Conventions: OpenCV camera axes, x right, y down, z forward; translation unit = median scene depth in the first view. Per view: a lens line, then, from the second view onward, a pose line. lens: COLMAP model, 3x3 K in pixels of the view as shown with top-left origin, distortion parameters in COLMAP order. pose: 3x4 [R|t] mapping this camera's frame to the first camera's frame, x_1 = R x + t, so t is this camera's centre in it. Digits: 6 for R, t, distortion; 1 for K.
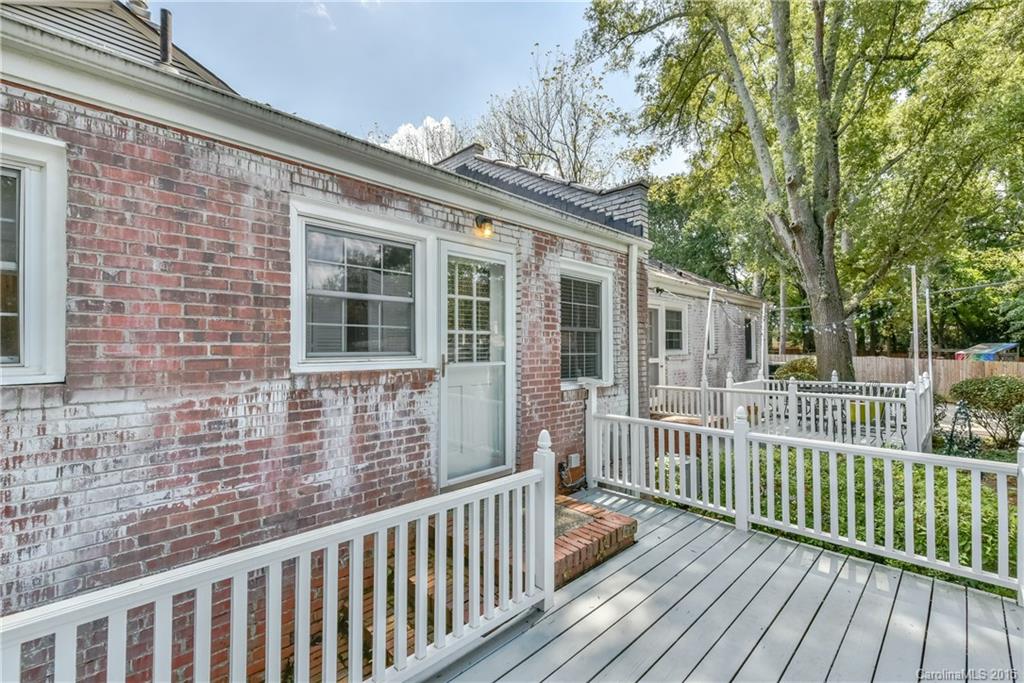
lens RADIAL K [[454.3, 0, 508.4], [0, 454.3, 336.7], [0, 0, 1]] dist [0.004038, -0.000058]
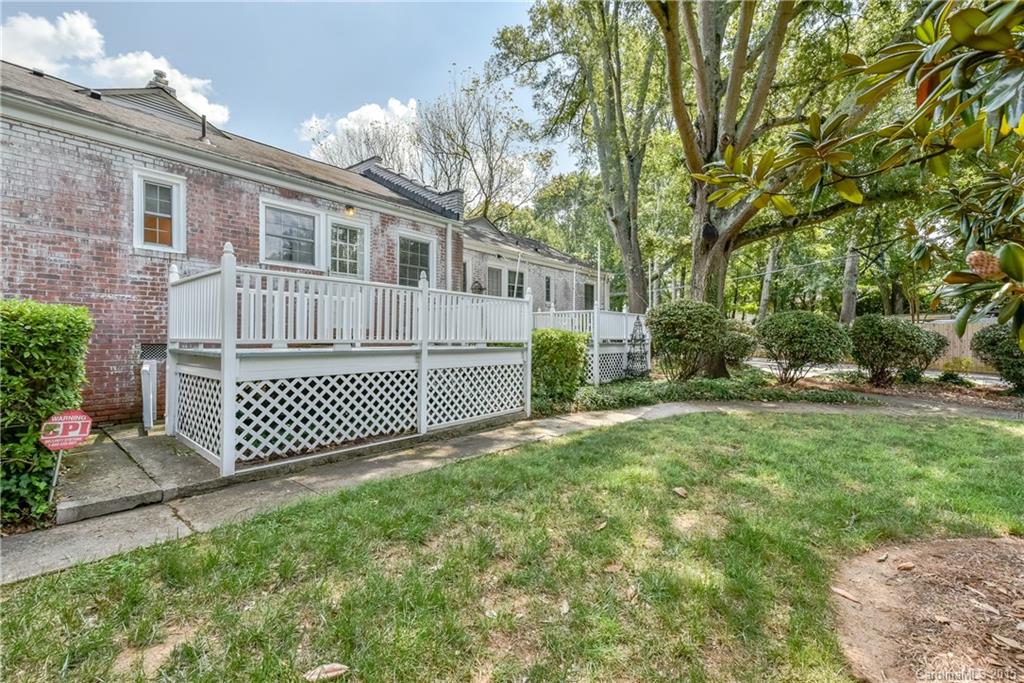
lens RADIAL K [[454.3, 0, 508.4], [0, 454.3, 336.7], [0, 0, 1]] dist [0.004038, -0.000058]
pose [[0.995803, 0.013850, 0.090473, 0.354595], [-0.016366, 0.999498, 0.027131, 0.201696], [-0.090052, -0.028498, 0.995529, -0.864200]]
